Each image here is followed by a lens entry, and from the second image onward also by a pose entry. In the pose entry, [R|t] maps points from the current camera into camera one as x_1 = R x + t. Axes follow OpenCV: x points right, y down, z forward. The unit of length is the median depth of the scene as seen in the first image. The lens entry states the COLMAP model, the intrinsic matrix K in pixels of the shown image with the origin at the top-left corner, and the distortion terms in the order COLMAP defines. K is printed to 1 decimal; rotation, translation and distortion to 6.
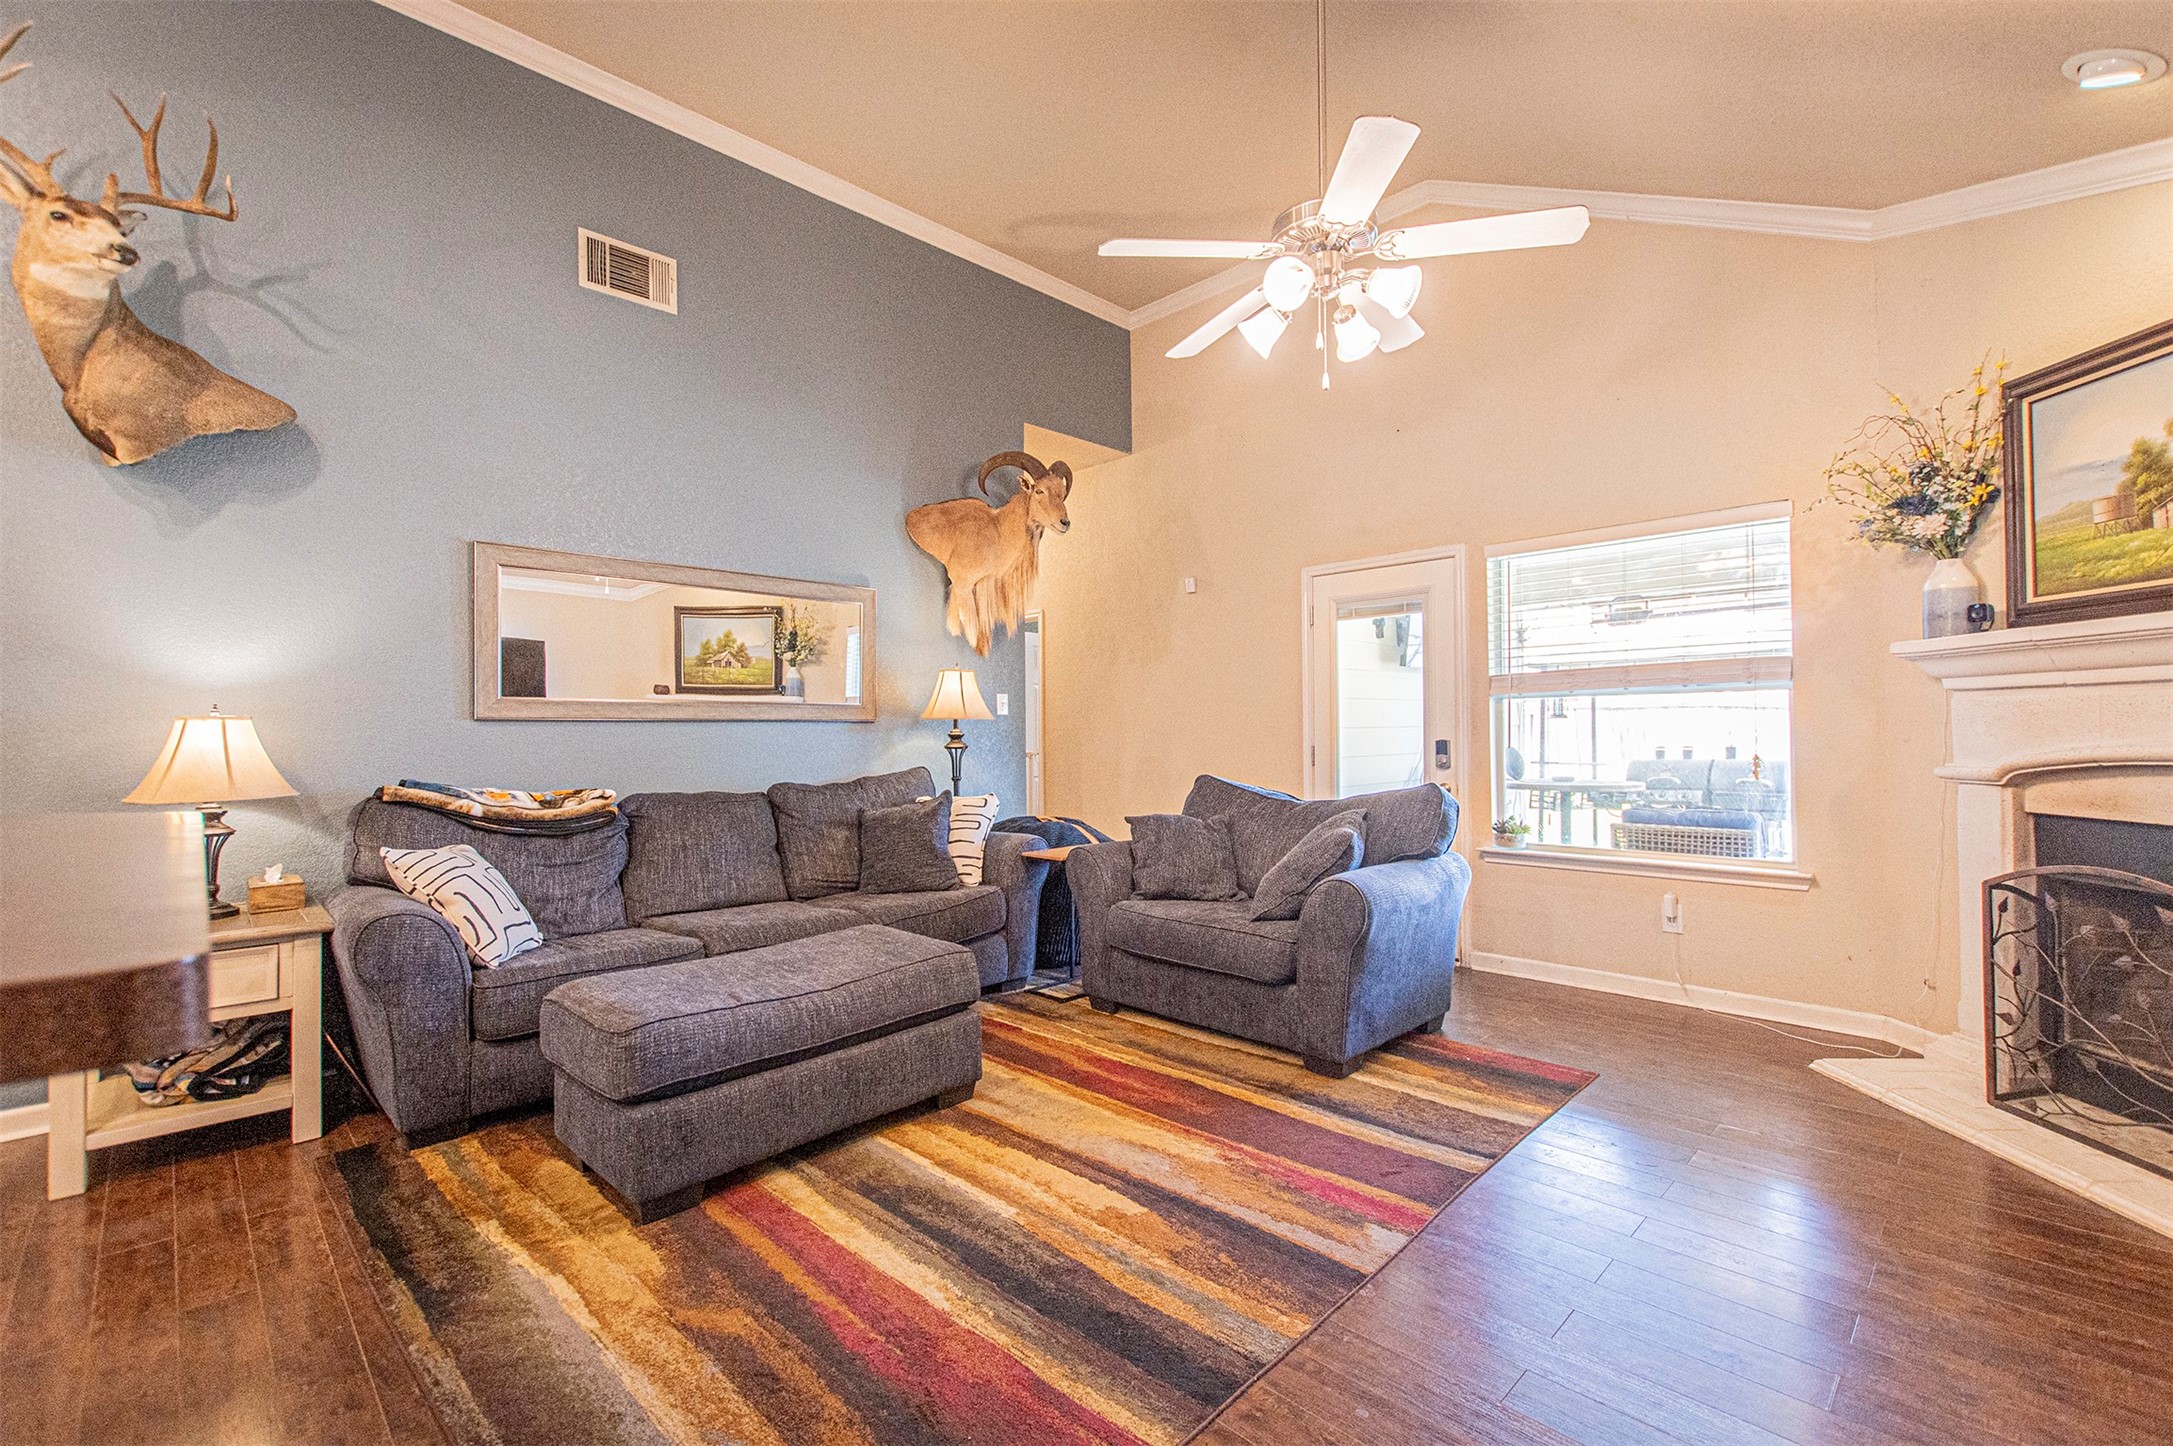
lens RADIAL K [[941.6, 0, 1080.0], [0, 941.6, 720.0], [0, 0, 1]] dist [0.005503, -0.002914]
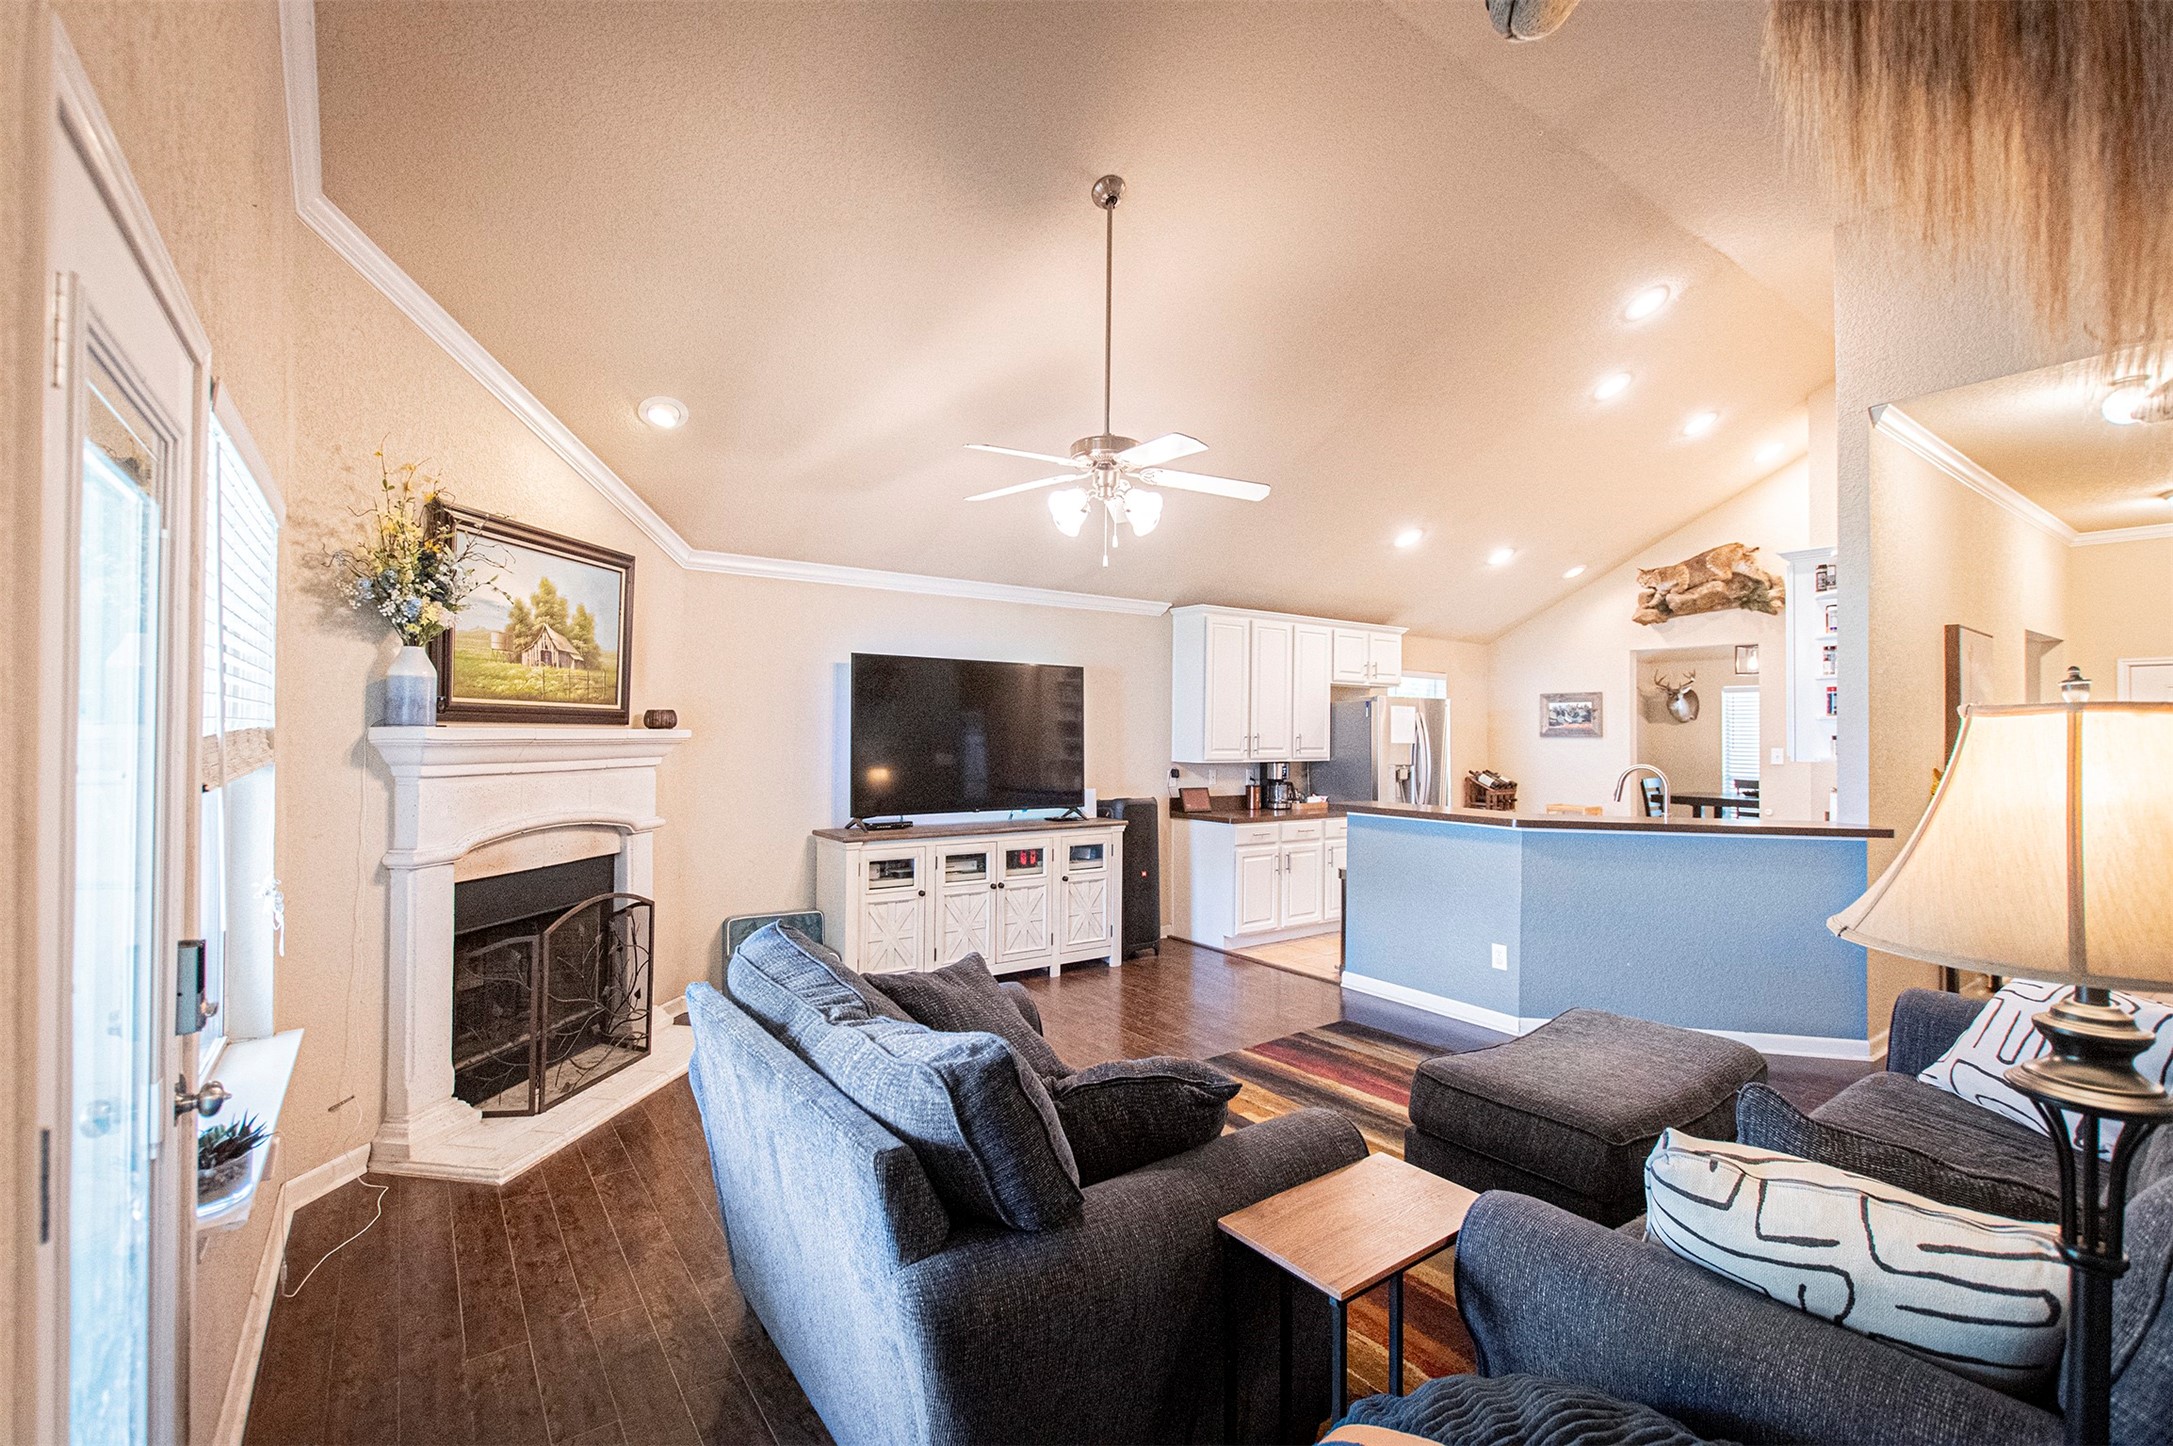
lens RADIAL K [[941.6, 0, 1081.5], [0, 941.6, 710.9], [0, 0, 1]] dist [0.005503, -0.002914]
pose [[-0.988112, 0.001320, 0.153728, 0.066285], [-0.004740, 0.999226, -0.039047, -0.069206], [-0.153660, -0.039311, -0.987341, 1.971052]]
